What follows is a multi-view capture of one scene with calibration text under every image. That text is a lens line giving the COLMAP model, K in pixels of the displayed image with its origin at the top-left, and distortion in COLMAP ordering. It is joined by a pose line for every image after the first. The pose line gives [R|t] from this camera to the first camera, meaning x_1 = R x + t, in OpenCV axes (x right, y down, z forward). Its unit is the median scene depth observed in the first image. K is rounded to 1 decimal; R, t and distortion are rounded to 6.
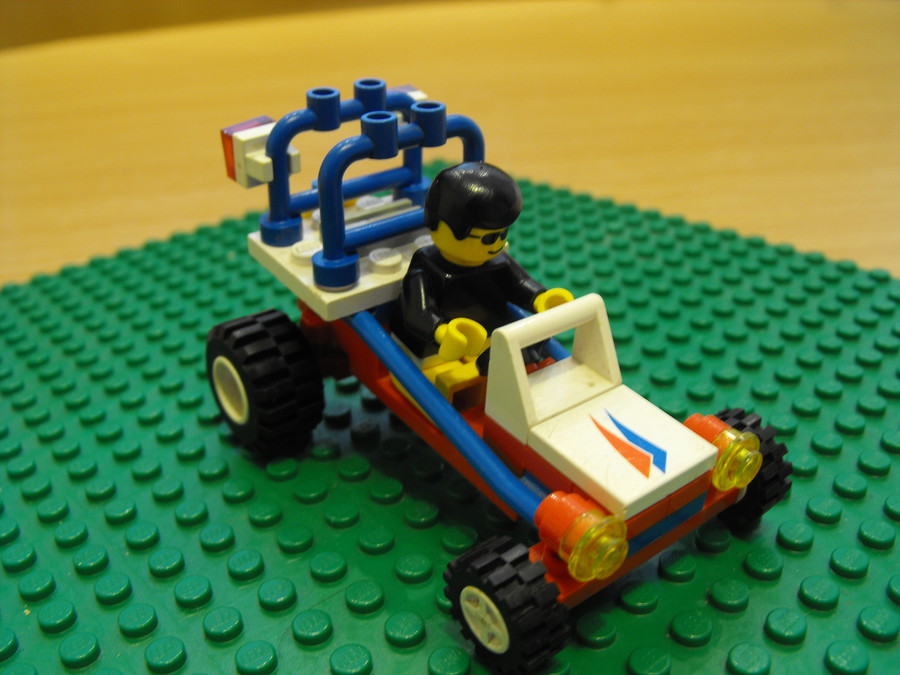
lens RADIAL K [[907.7, 0, 450.0], [0, 907.7, 337.5], [0, 0, 1]] dist [0.001709, -0.002537]
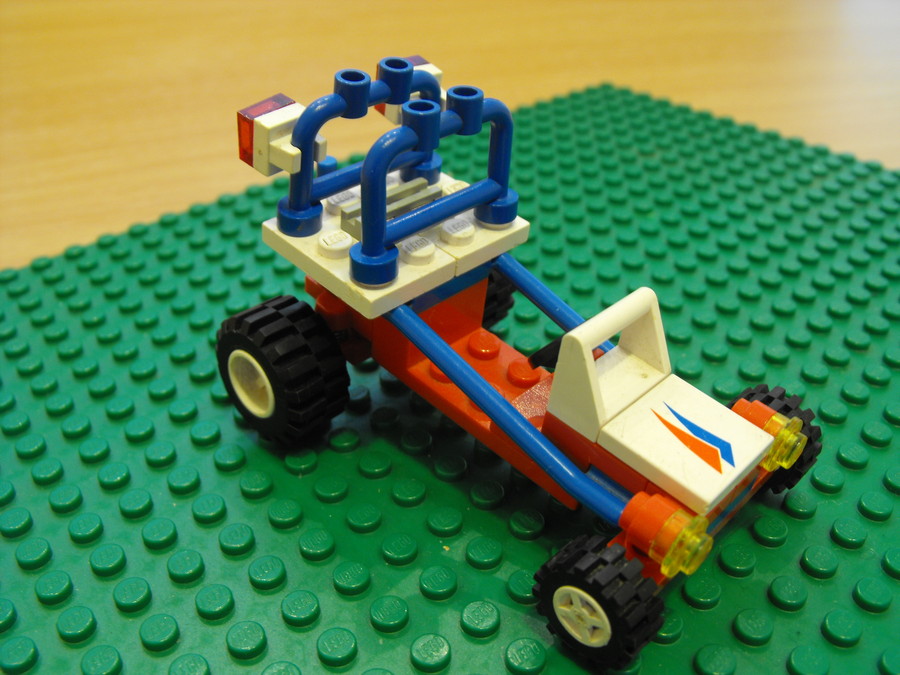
lens RADIAL K [[907.7, 0, 450.0], [0, 907.7, 337.5], [0, 0, 1]] dist [0.001709, -0.002537]
pose [[0.987258, -0.050491, 0.150908, -0.199723], [0.032321, 0.992184, 0.120522, -0.113685], [-0.155814, -0.114109, 0.981173, 0.026175]]
